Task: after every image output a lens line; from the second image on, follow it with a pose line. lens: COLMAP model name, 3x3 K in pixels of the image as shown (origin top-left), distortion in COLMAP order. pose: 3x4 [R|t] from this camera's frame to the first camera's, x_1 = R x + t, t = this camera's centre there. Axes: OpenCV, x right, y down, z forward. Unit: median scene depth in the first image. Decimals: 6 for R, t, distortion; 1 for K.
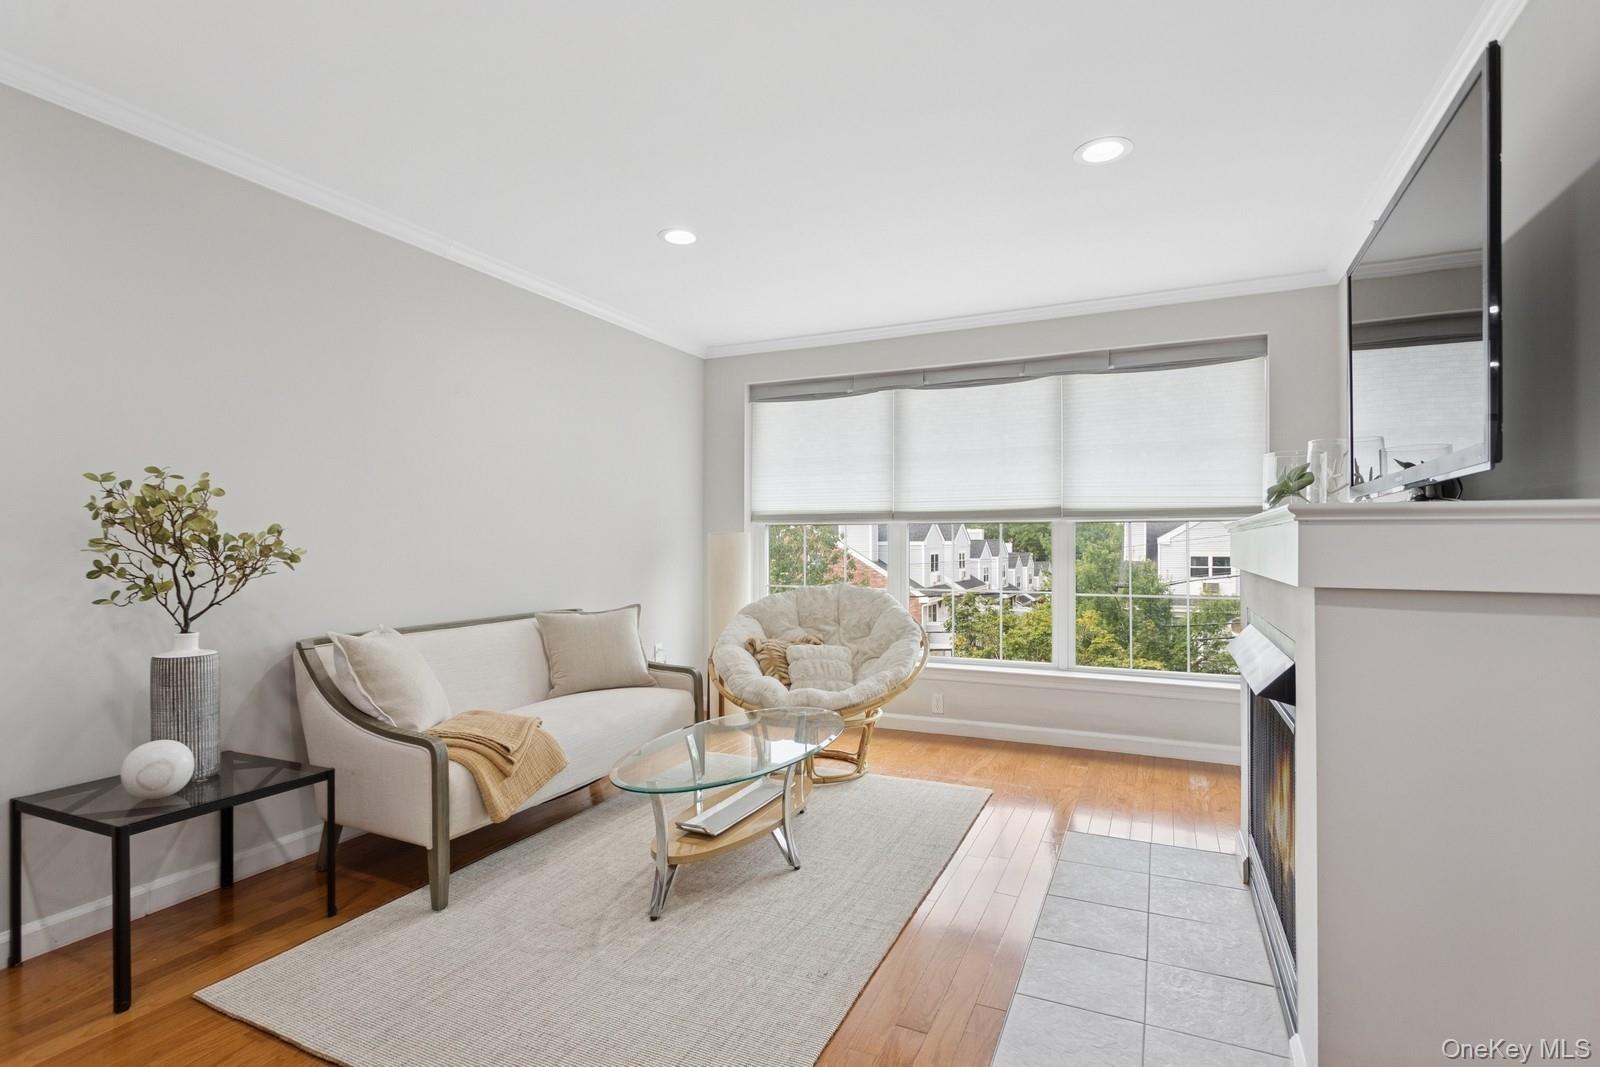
lens RADIAL K [[775.9, 0, 793.2], [0, 775.9, 536.6], [0, 0, 1]] dist [0.000828, 0.000451]
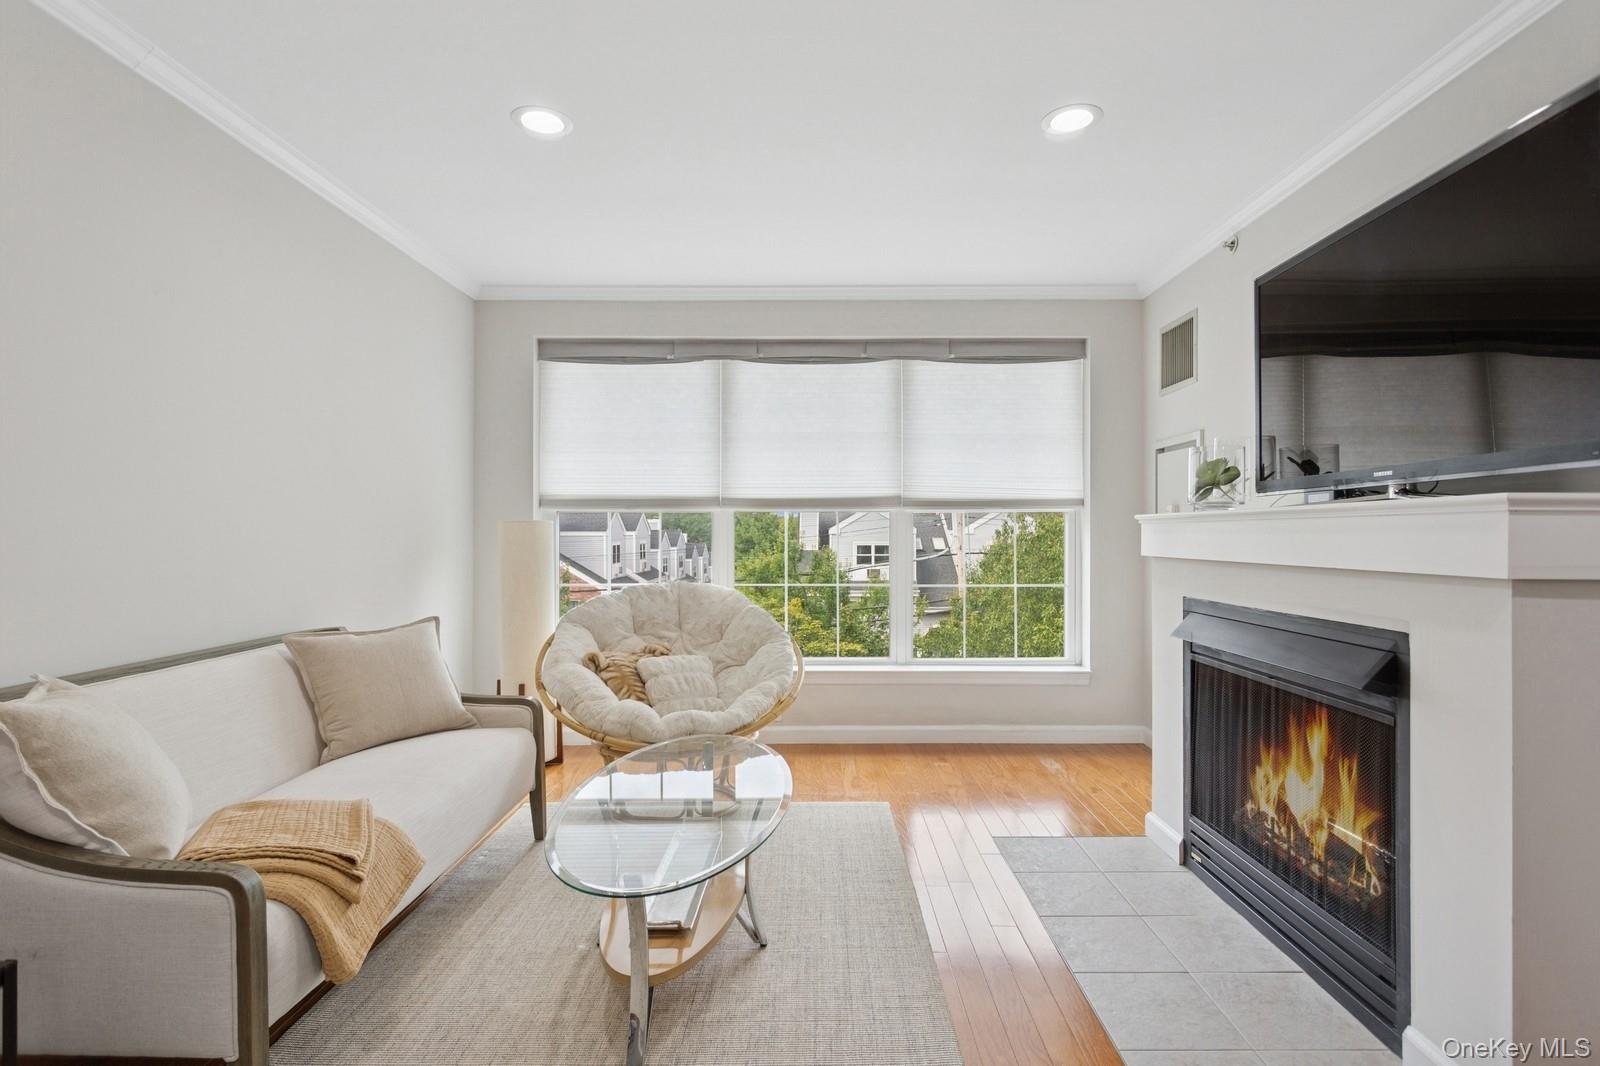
lens RADIAL K [[793.4, 0, 812.2], [0, 793.4, 529.9], [0, 0, 1]] dist [0.002333, 0.001463]
pose [[0.905911, 0.001011, 0.423467, -0.194003], [-0.002763, 0.999990, 0.003522, 0.001140], [-0.423459, -0.004360, 0.905905, 0.164377]]
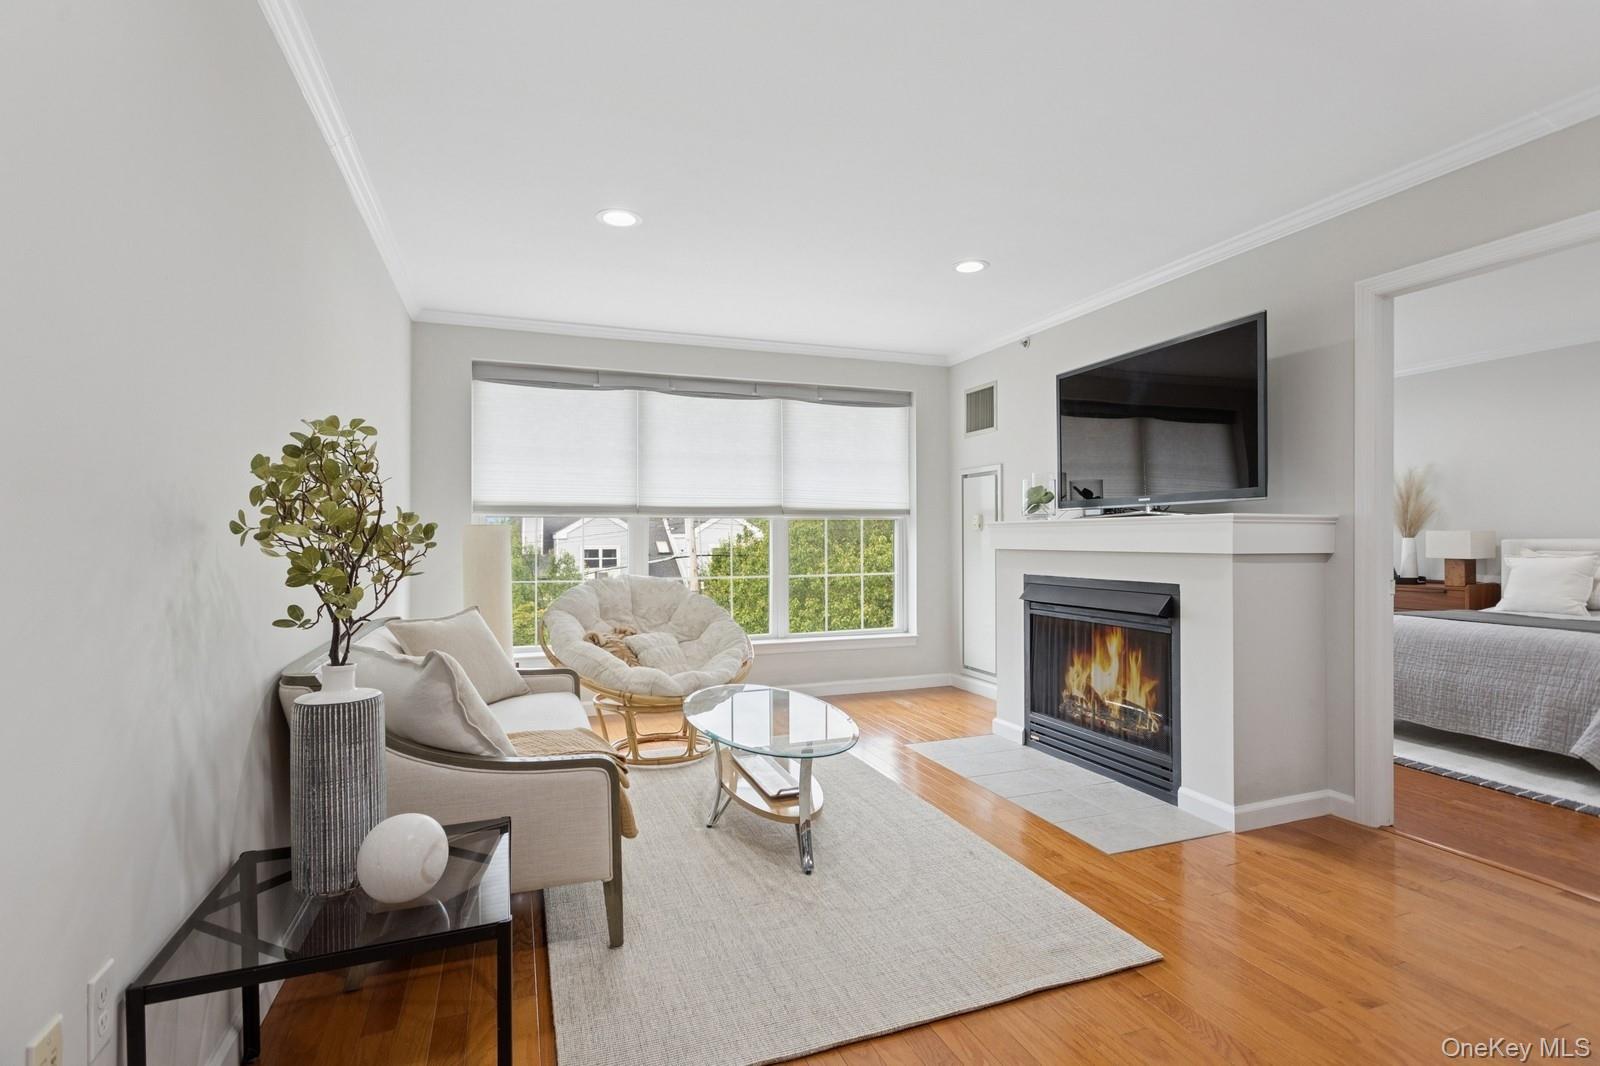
lens RADIAL K [[762.9, 0, 800.0], [0, 762.9, 533.0], [0, 0, 1]] dist [0.001912, 0.000054]
pose [[0.700988, 0.001224, 0.713172, -0.553112], [-0.002611, 0.999996, 0.000850, 0.004113], [-0.713168, -0.002457, 0.700989, 0.141713]]
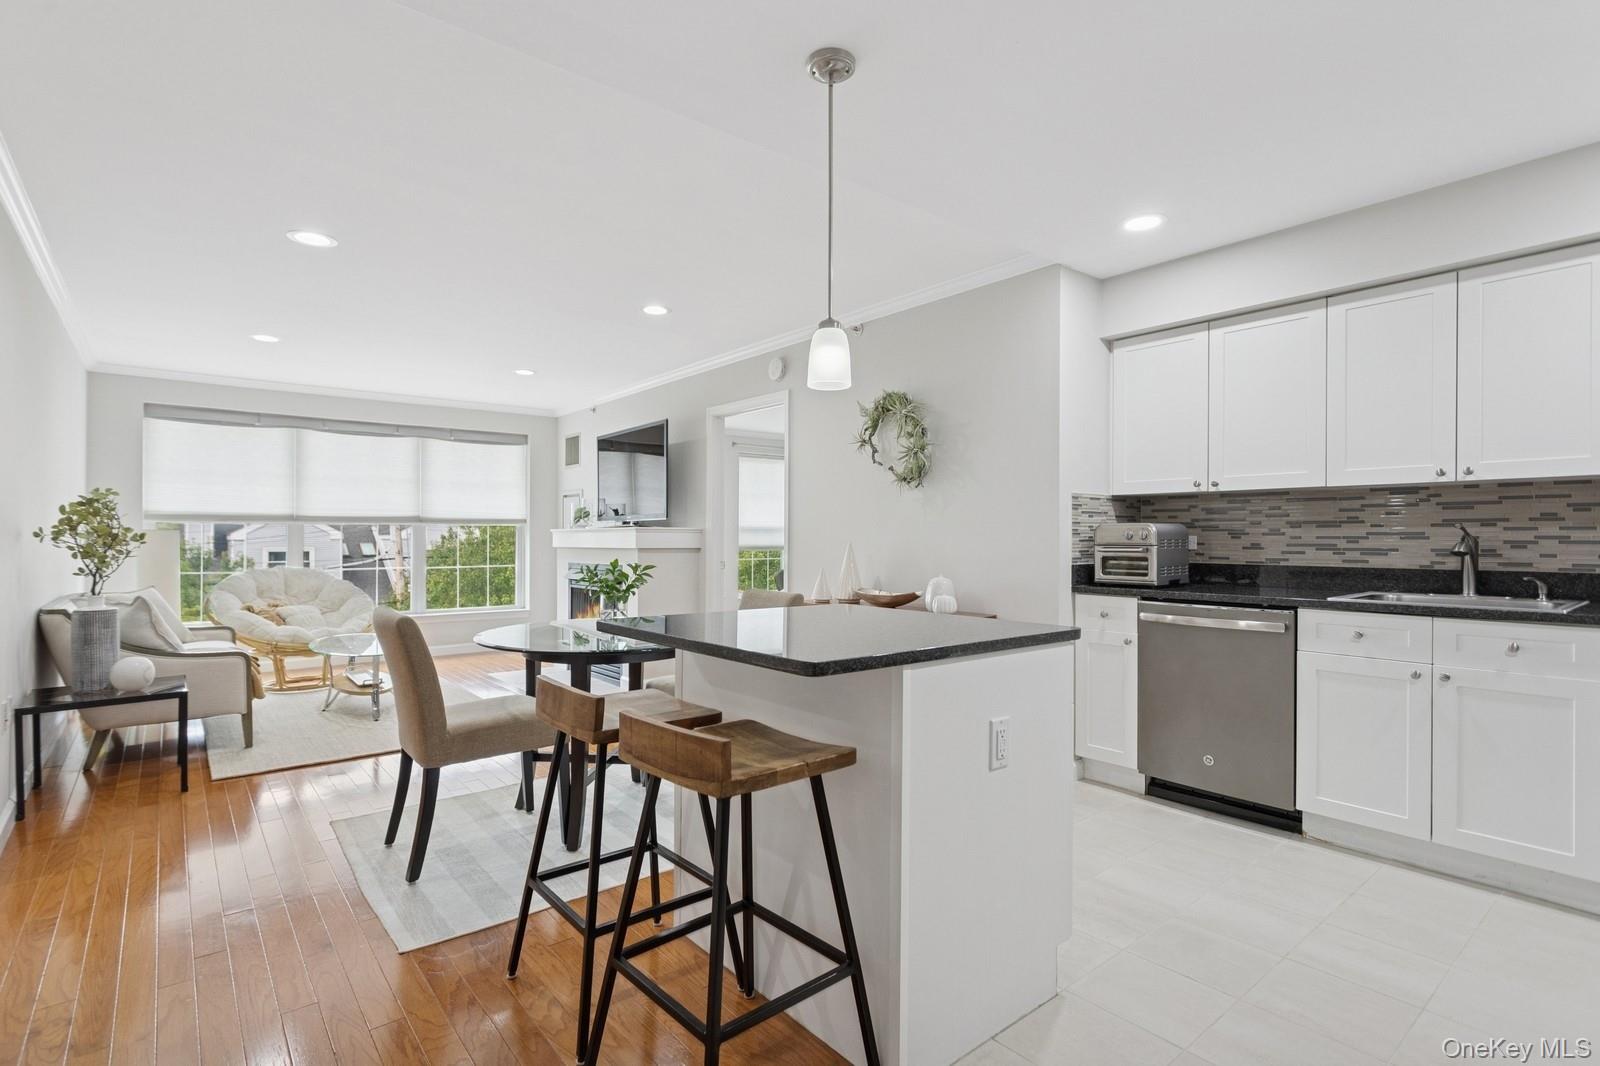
lens RADIAL K [[762.9, 0, 800.0], [0, 762.9, 533.0], [0, 0, 1]] dist [0.001912, 0.000054]
pose [[0.433016, 0.005127, 0.901372, -0.867524], [-0.006140, 0.999977, -0.002738, -0.002152], [-0.901365, -0.004348, 0.433038, -0.499546]]
